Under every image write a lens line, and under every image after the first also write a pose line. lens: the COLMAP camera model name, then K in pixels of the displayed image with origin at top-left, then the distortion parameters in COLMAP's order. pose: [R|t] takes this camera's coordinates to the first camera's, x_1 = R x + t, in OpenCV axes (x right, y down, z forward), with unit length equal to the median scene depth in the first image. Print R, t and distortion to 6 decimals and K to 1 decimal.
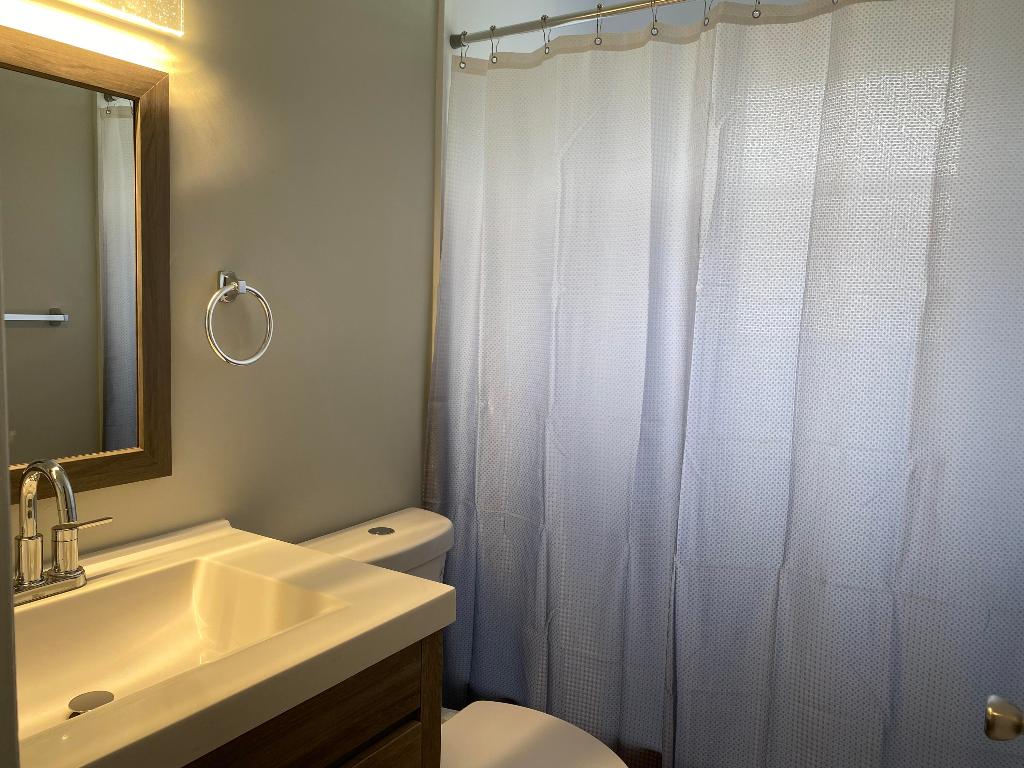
lens RADIAL K [[779.4, 0, 512.7], [0, 779.4, 380.0], [0, 0, 1]] dist [0.058454, -0.070531]
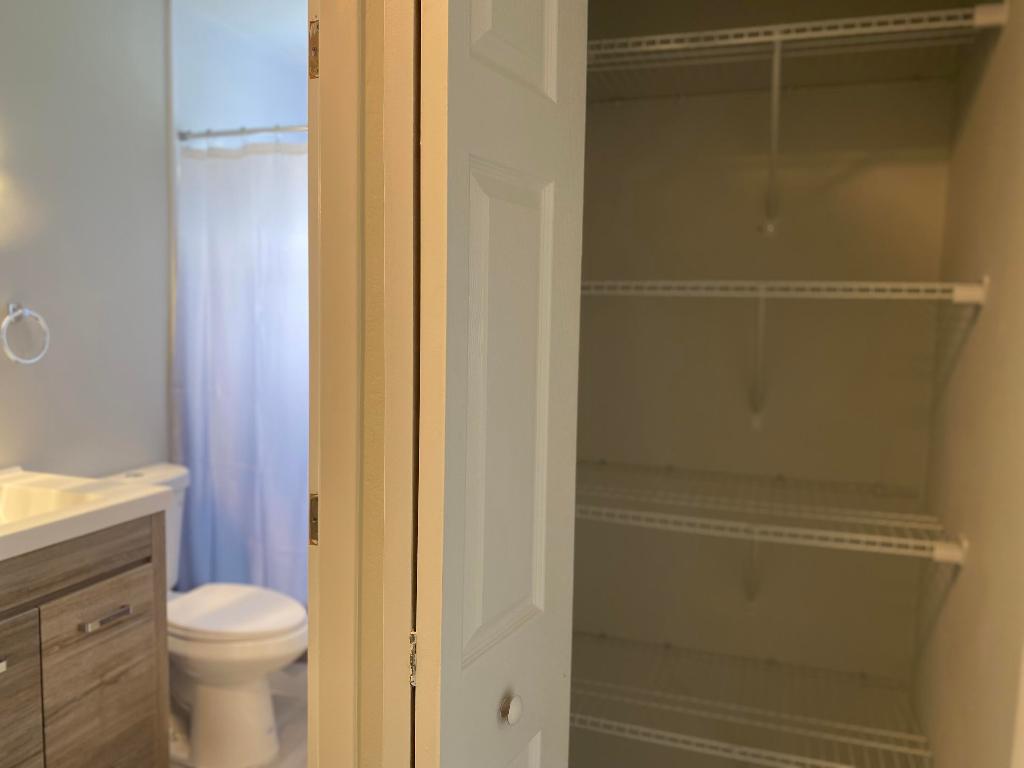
lens RADIAL K [[780.3, 0, 509.6], [0, 780.3, 378.7], [0, 0, 1]] dist [0.052954, -0.062151]
pose [[0.971685, -0.030370, 0.234321, 0.186765], [0.029904, 0.999537, 0.005543, 0.027646], [-0.234381, 0.001621, 0.972143, -0.644680]]
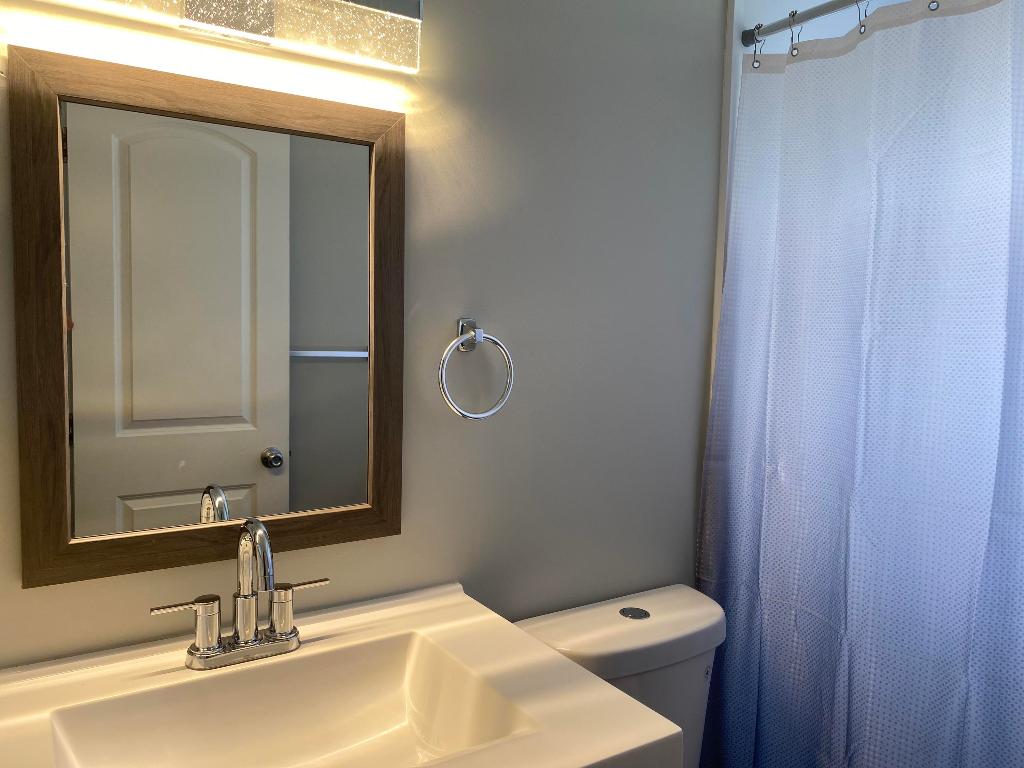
lens RADIAL K [[784.1, 0, 503.8], [0, 784.1, 382.5], [0, 0, 1]] dist [0.002820, -0.011336]
pose [[0.908339, 0.021292, -0.417692, 0.058000], [-0.033044, 0.999235, -0.020923, -0.038466], [0.416927, 0.032807, 0.908348, 0.157297]]
